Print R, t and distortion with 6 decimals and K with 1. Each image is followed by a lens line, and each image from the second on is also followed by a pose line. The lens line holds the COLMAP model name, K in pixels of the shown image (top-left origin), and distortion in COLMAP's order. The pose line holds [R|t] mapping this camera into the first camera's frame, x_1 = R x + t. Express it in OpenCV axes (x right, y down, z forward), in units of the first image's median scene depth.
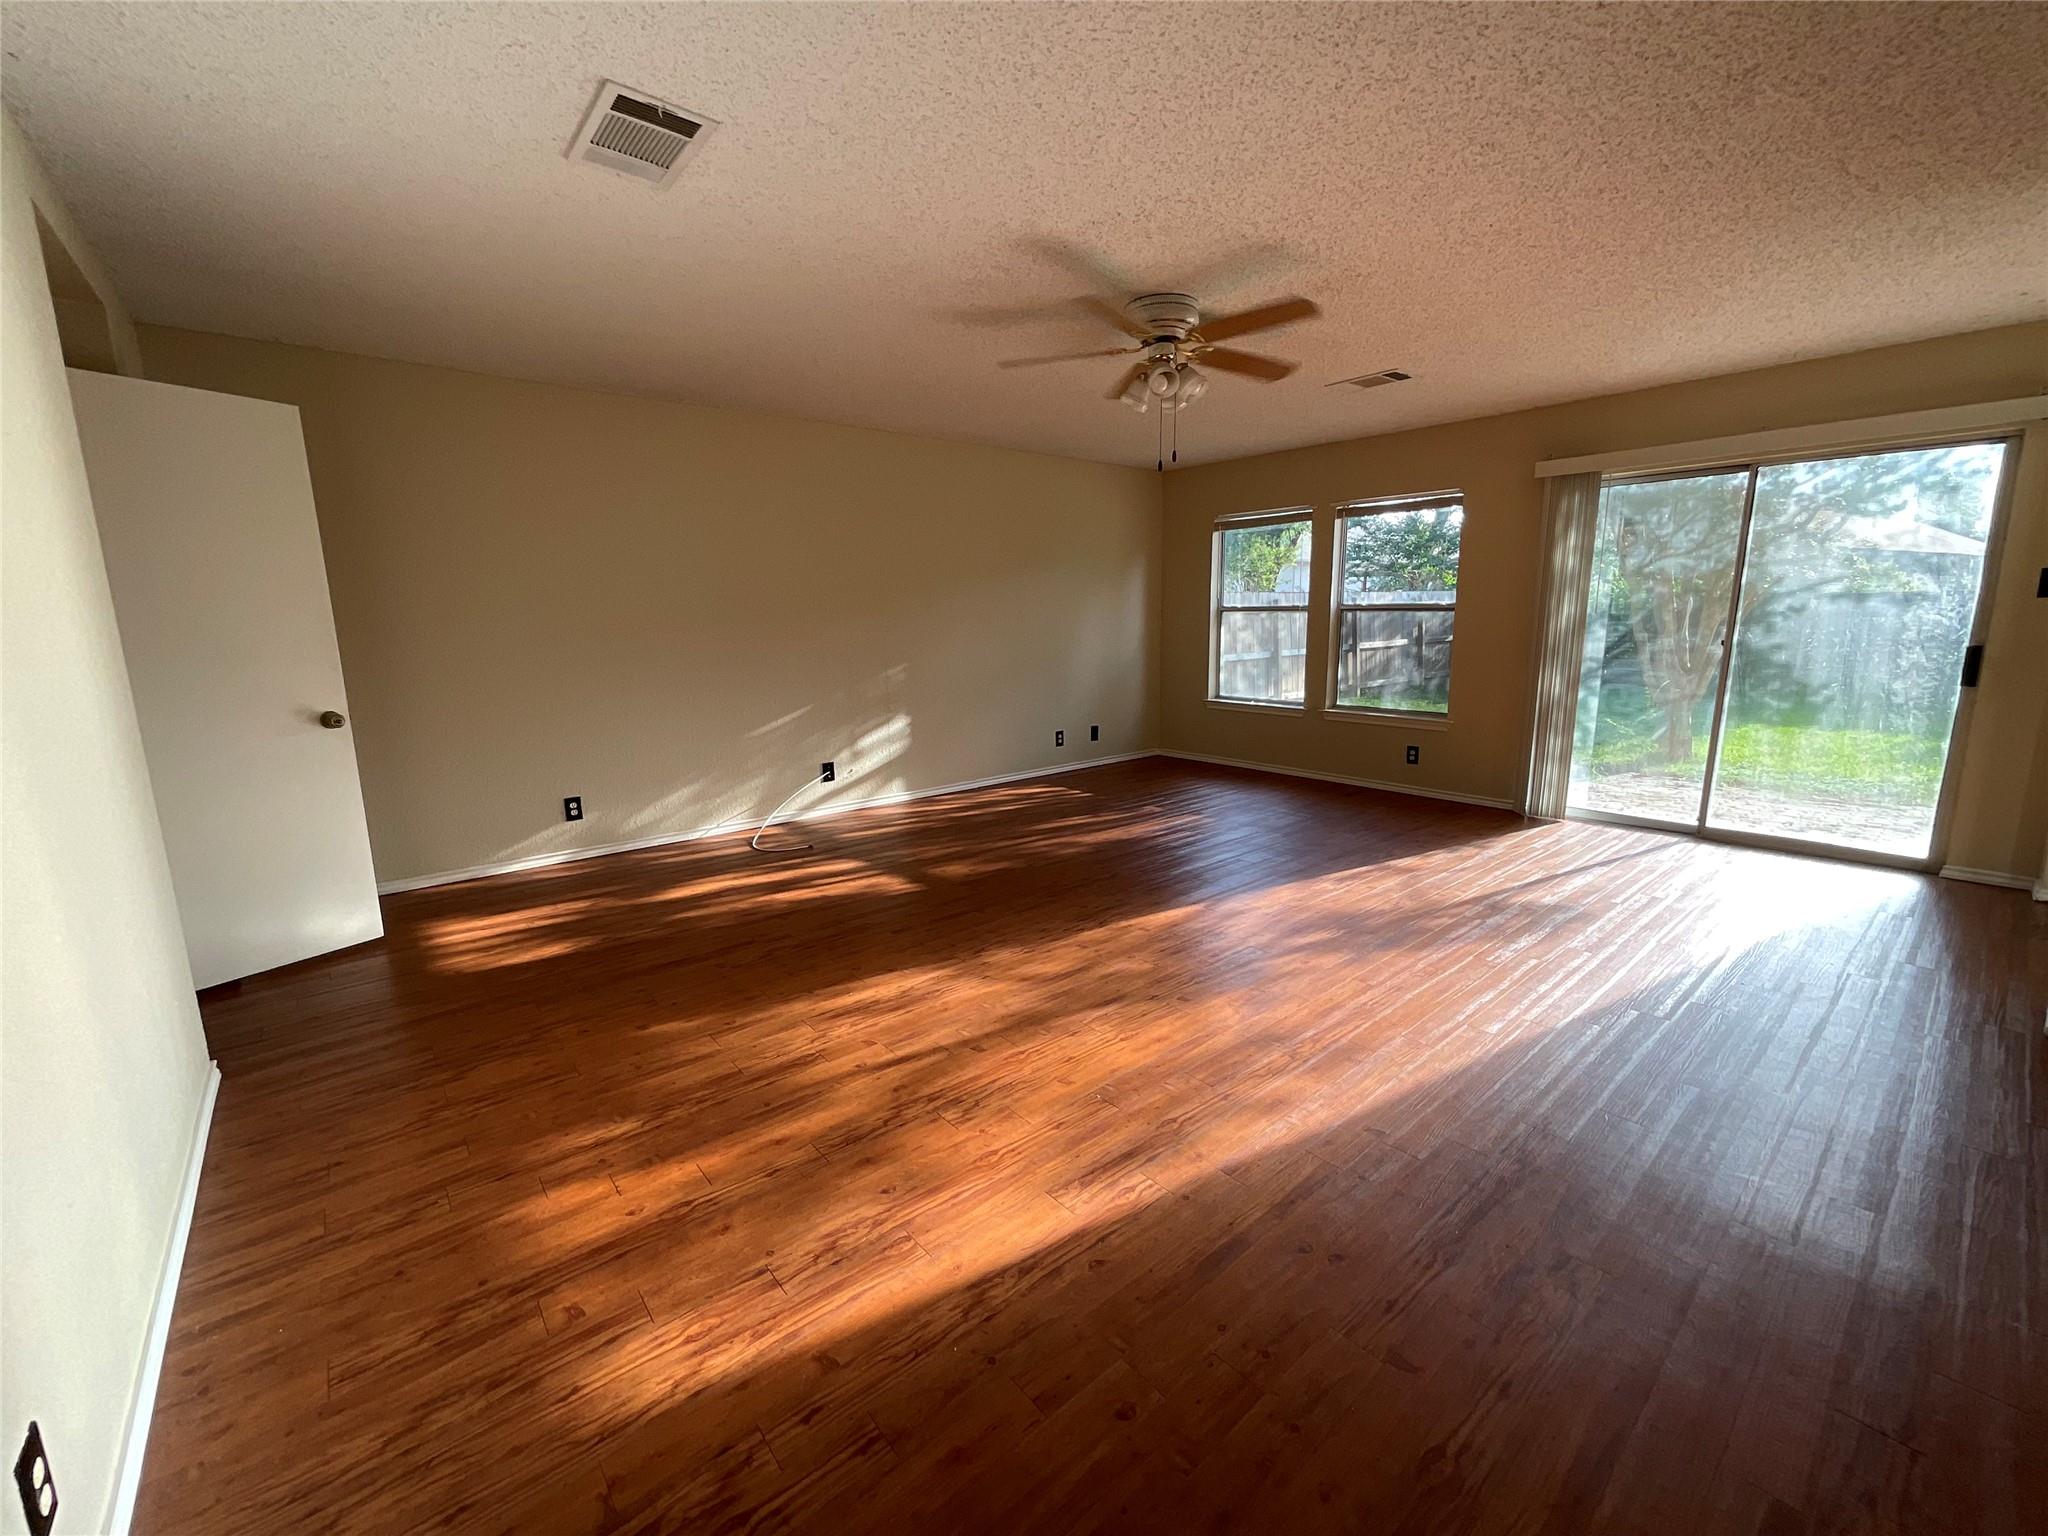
lens RADIAL K [[831.5, 0, 1027.9], [0, 831.5, 768.9], [0, 0, 1]] dist [-0.001144, 0.000531]
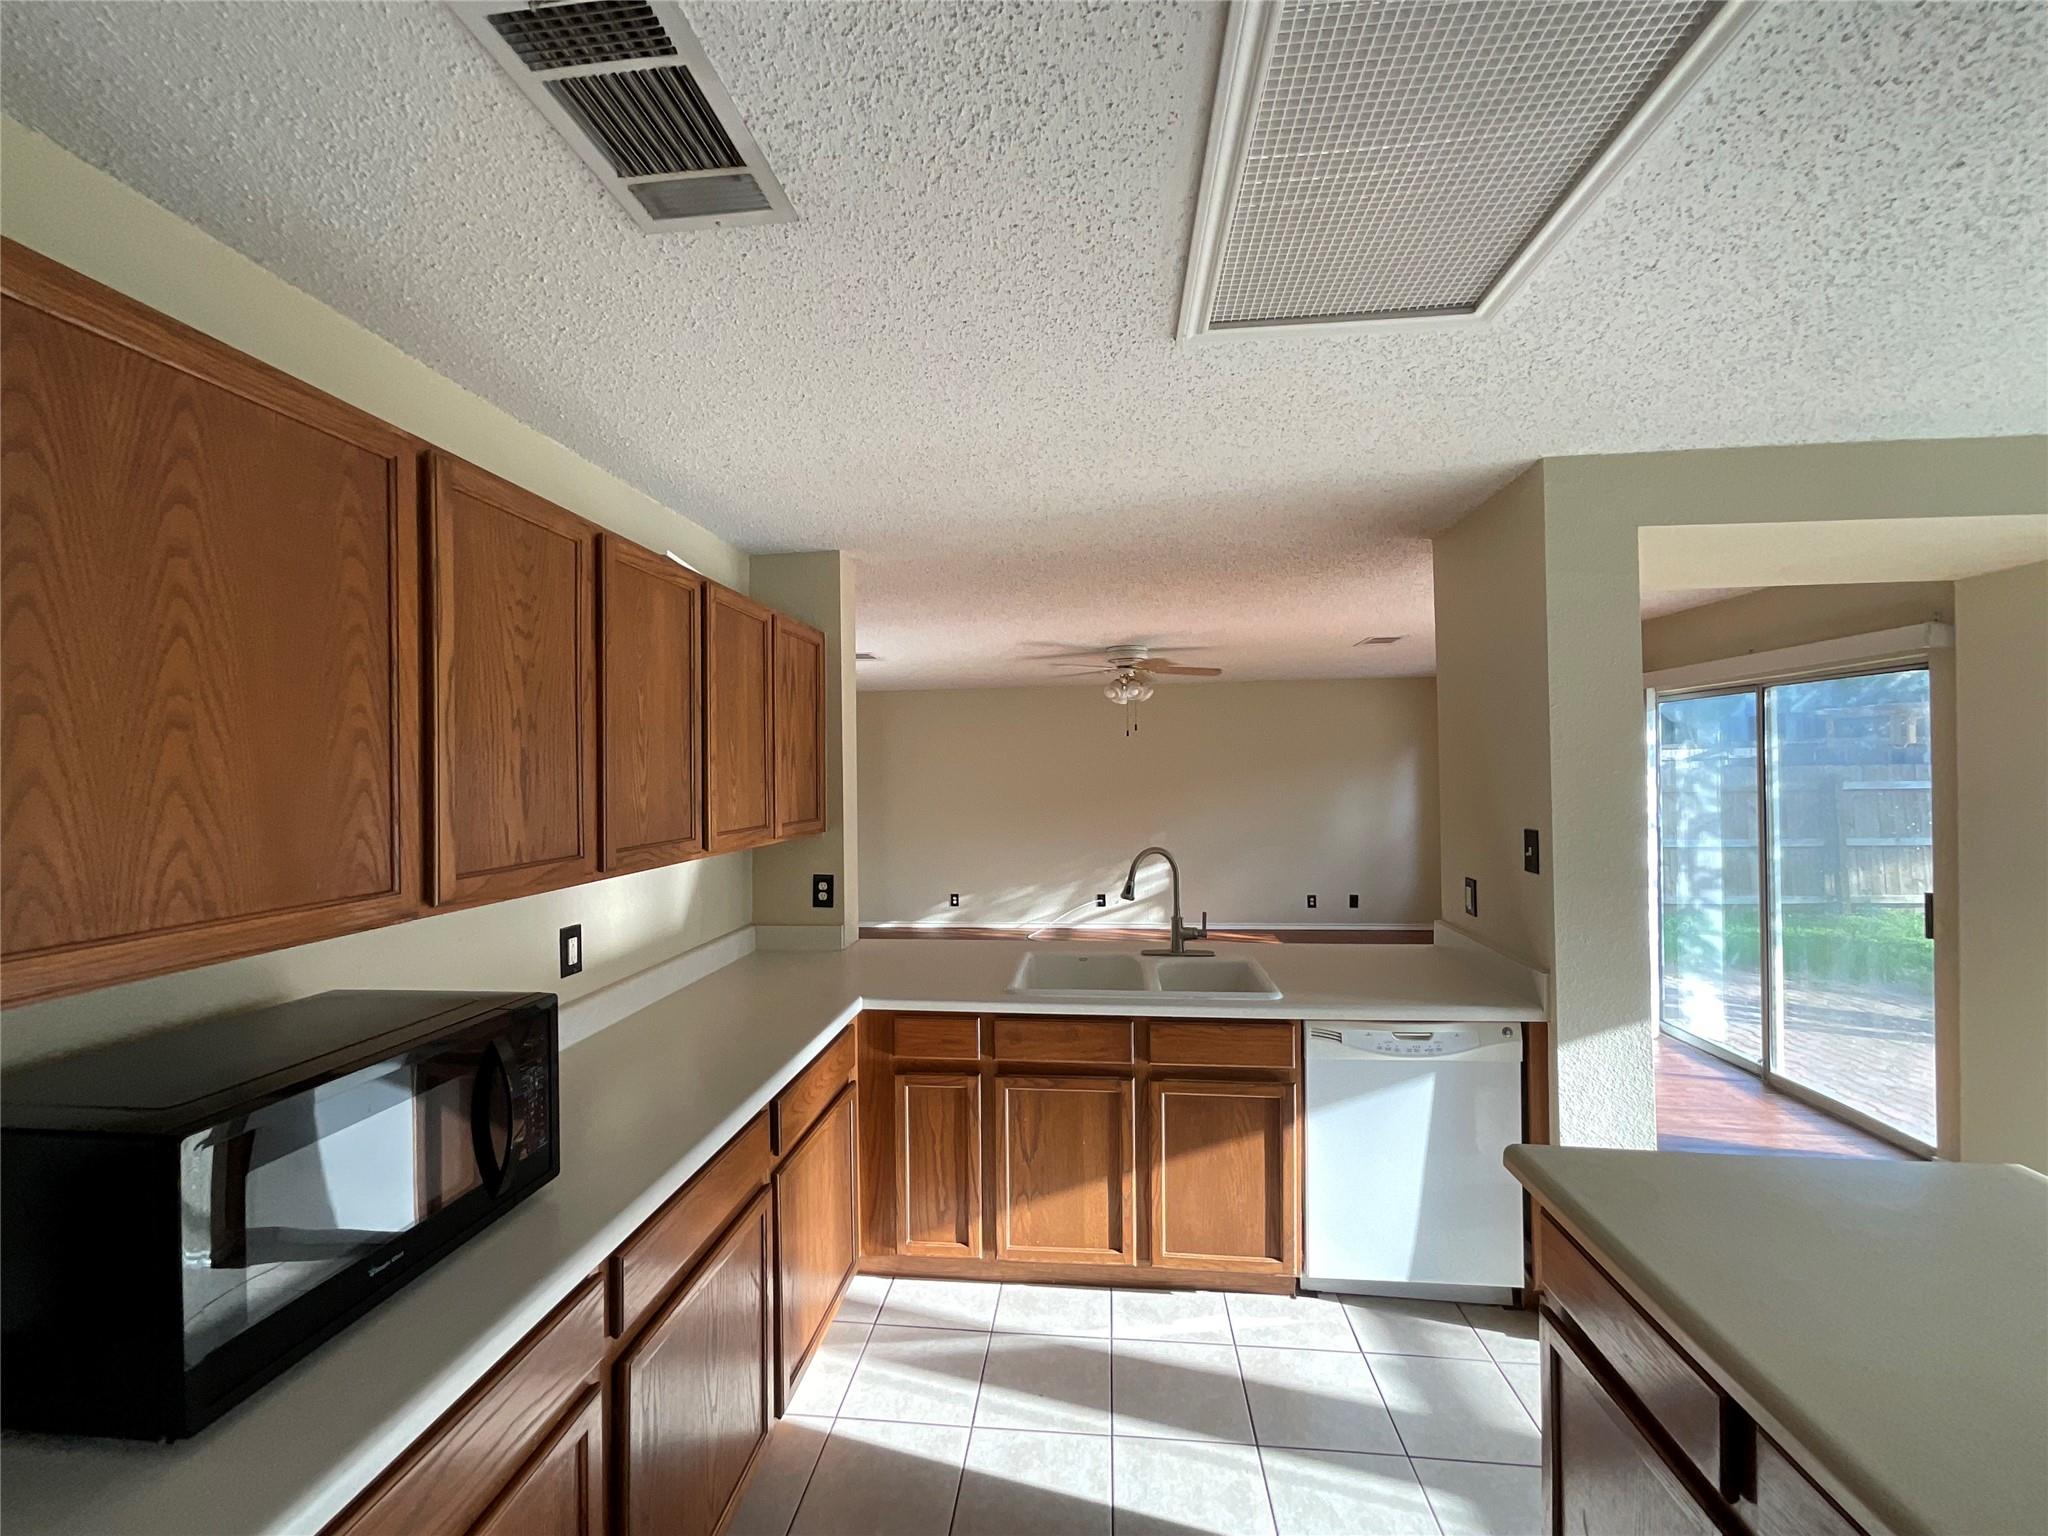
lens RADIAL K [[831.5, 0, 1022.6], [0, 831.5, 766.4], [0, 0, 1]] dist [-0.001144, 0.000531]
pose [[0.704606, 0.004927, -0.709582, 0.961599], [-0.129153, 0.984164, -0.121414, -0.043574], [0.697747, 0.177194, 0.694084, -0.254240]]
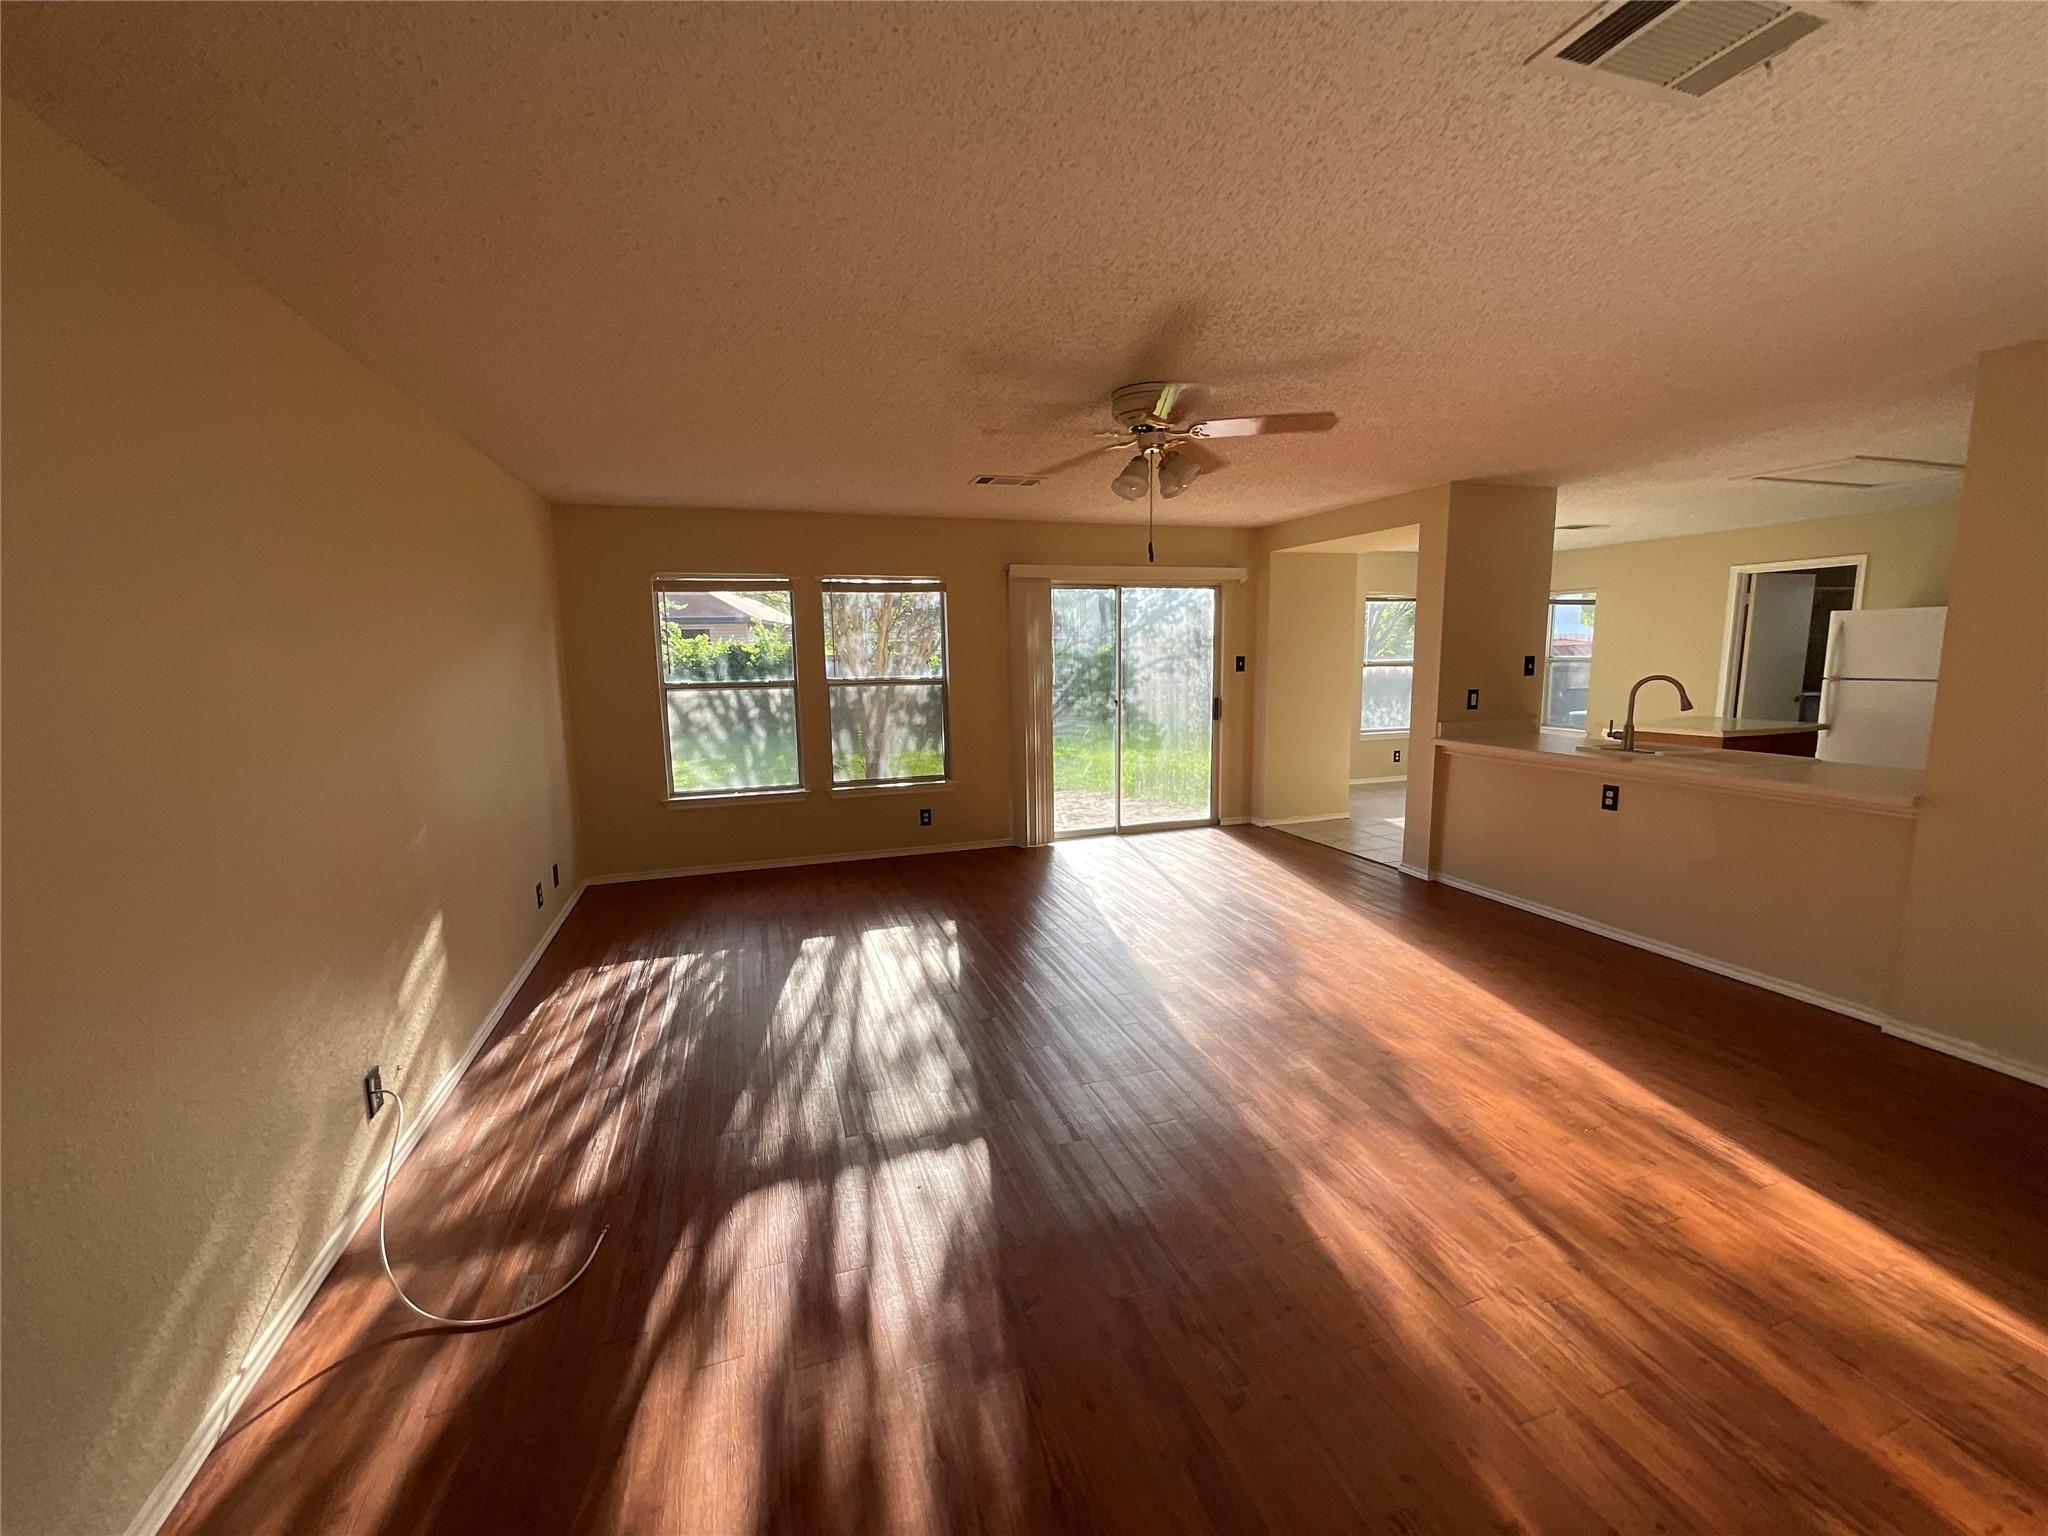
lens RADIAL K [[831.5, 0, 1028.1], [0, 831.5, 764.2], [0, 0, 1]] dist [-0.001144, 0.000531]
pose [[0.339789, -0.121138, 0.932668, -0.636619], [0.180668, 0.981609, 0.061674, -0.169086], [-0.922985, 0.147547, 0.355426, 0.665229]]
